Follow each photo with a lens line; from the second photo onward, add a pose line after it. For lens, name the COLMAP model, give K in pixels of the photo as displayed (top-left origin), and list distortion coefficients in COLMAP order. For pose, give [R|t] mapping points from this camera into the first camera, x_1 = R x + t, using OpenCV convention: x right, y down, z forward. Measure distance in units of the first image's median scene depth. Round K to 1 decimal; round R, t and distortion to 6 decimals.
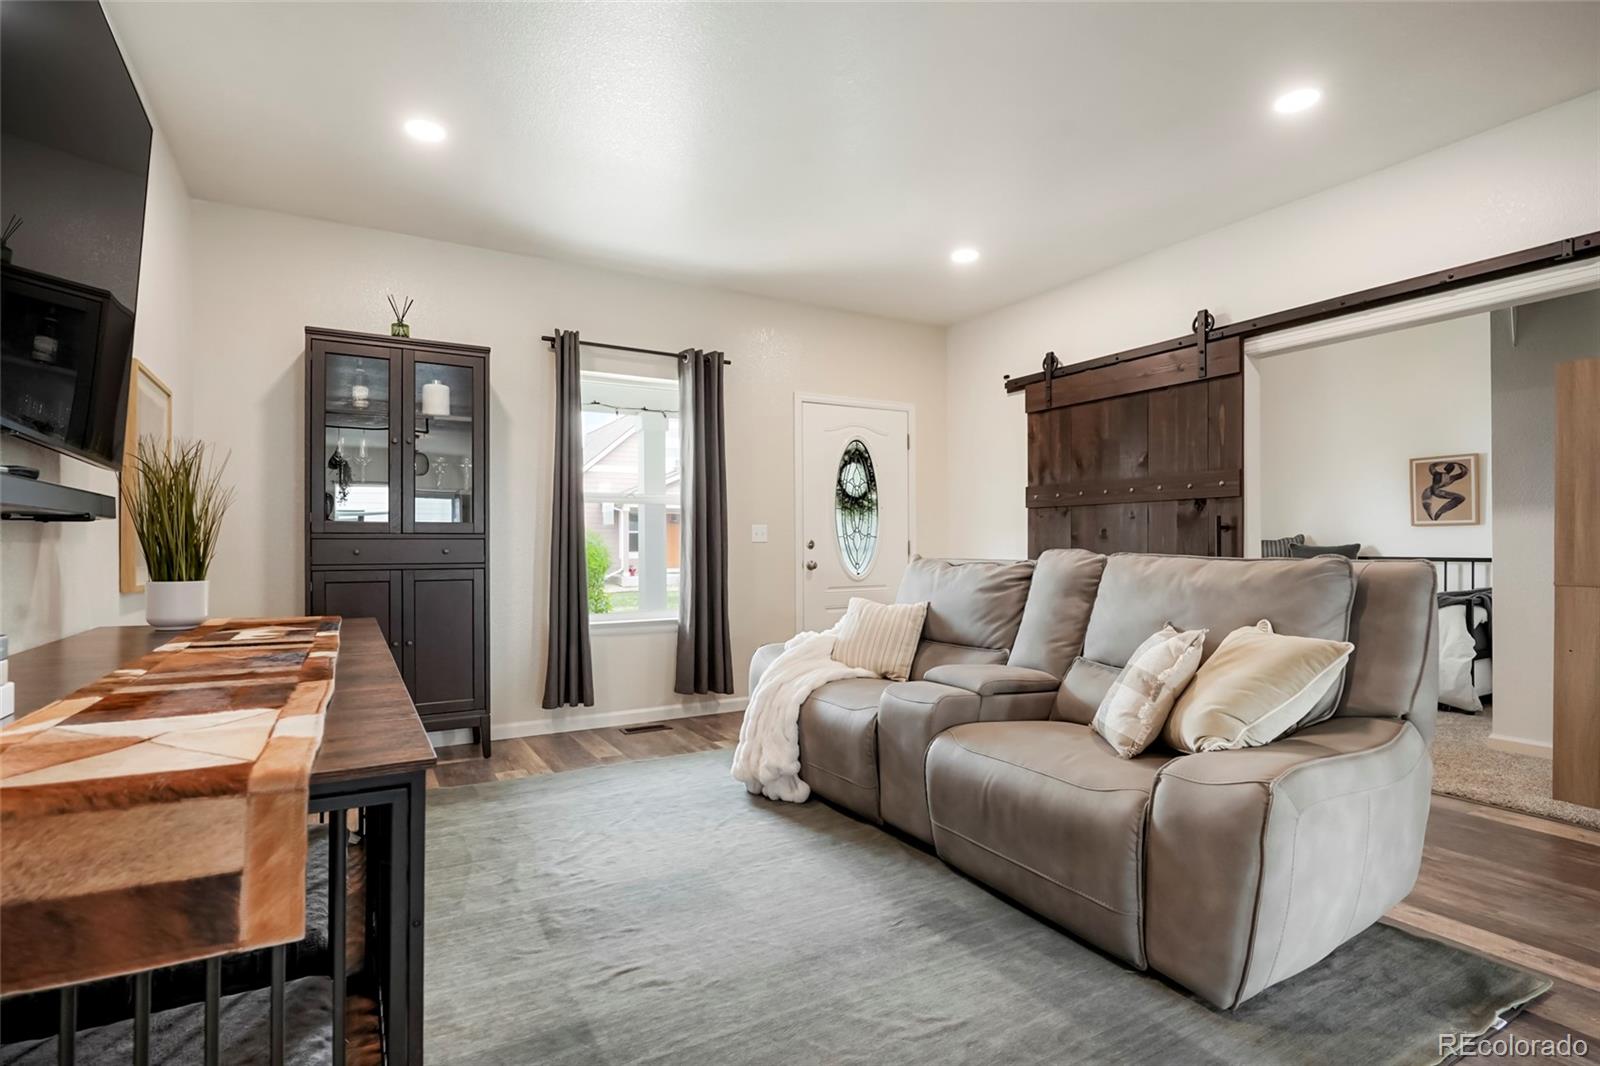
lens RADIAL K [[783.0, 0, 797.6], [0, 783.0, 543.1], [0, 0, 1]] dist [-0.002005, -0.000496]
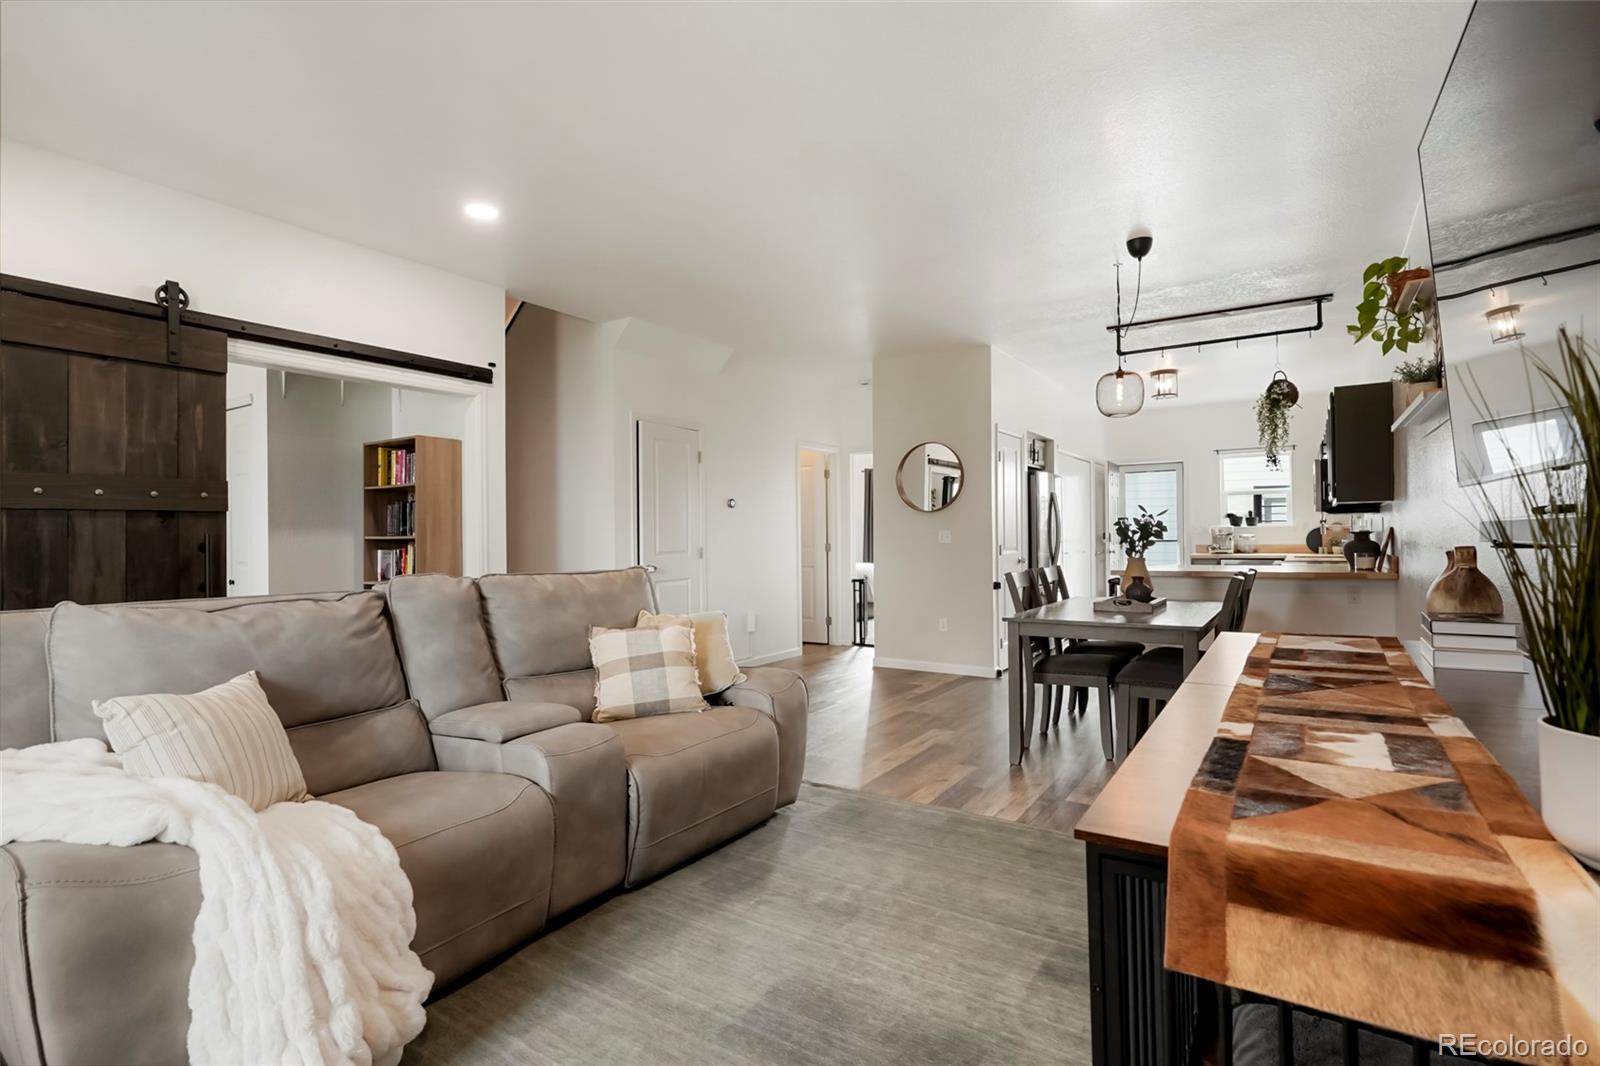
lens RADIAL K [[783.0, 0, 798.1], [0, 783.0, 532.6], [0, 0, 1]] dist [-0.002005, -0.000496]
pose [[-0.455704, 0.015438, 0.889997, -0.730685], [0.013452, 0.999855, -0.010455, -0.026199], [-0.890029, 0.007208, -0.455846, 1.160392]]
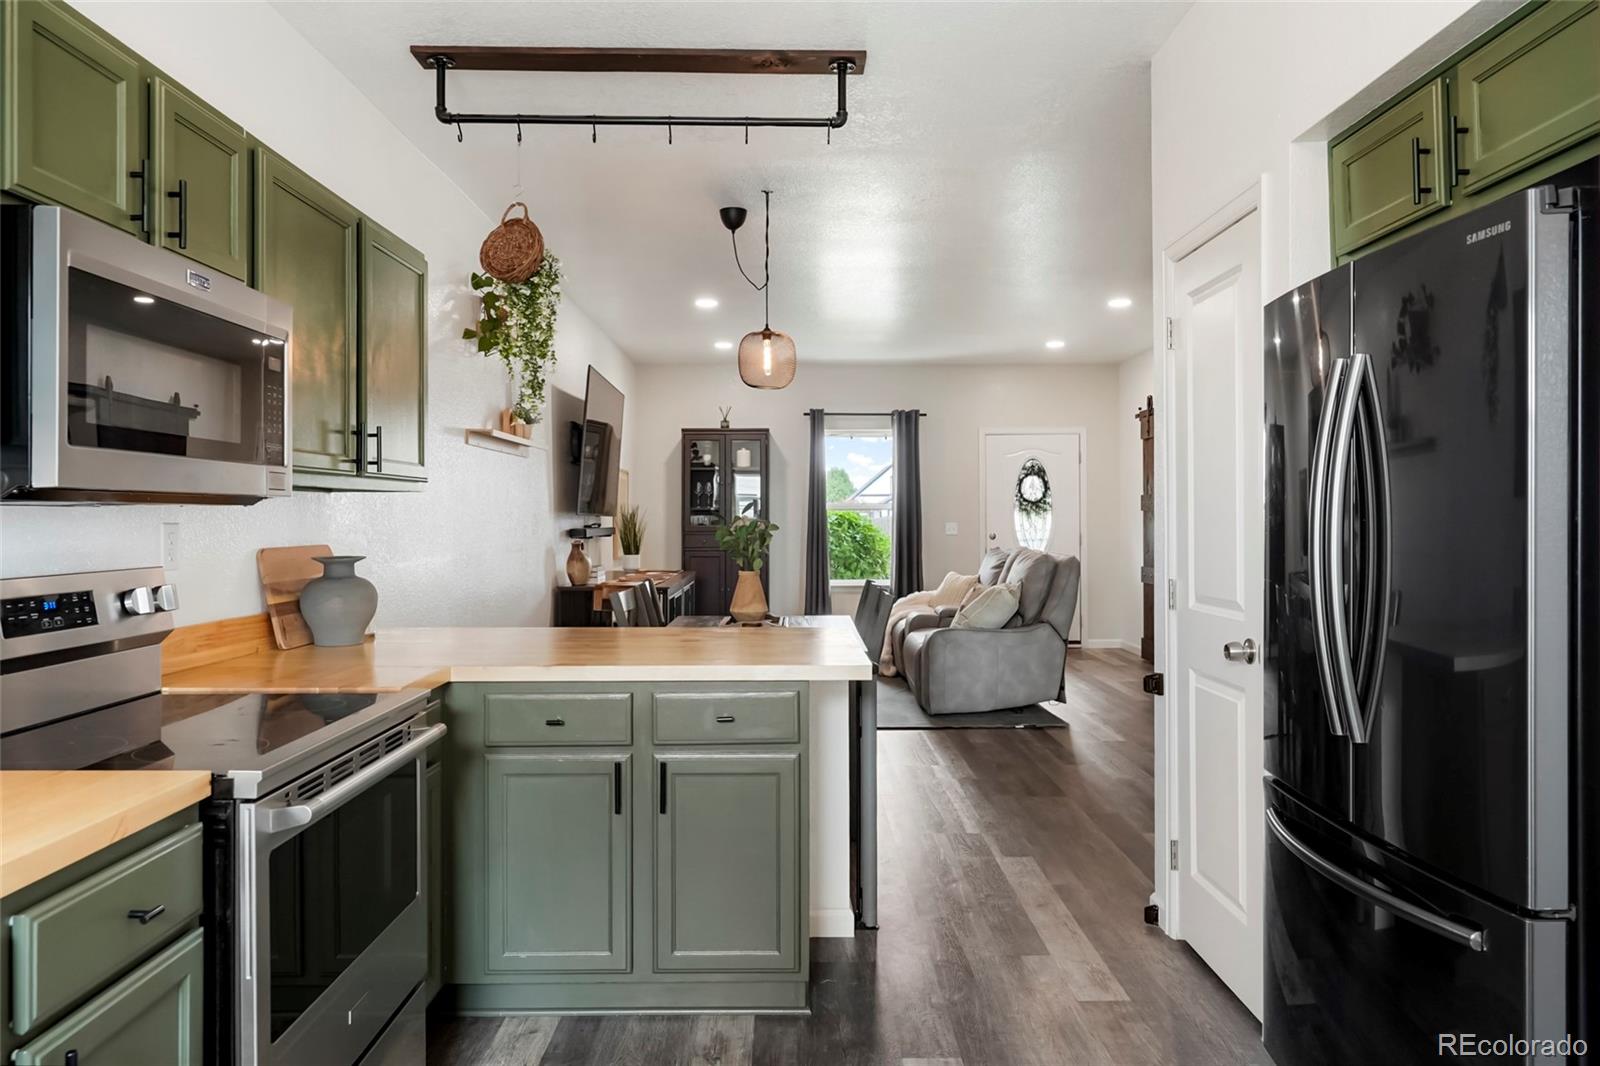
lens RADIAL K [[1112.5, 0, 801.9], [0, 1112.5, 522.6], [0, 0, 1]] dist [0.001135, 0.000013]
pose [[0.868420, 0.002274, -0.495823, 0.774783], [0.002393, 0.999959, 0.008777, -0.045448], [0.495823, -0.008809, 0.868379, -0.975561]]
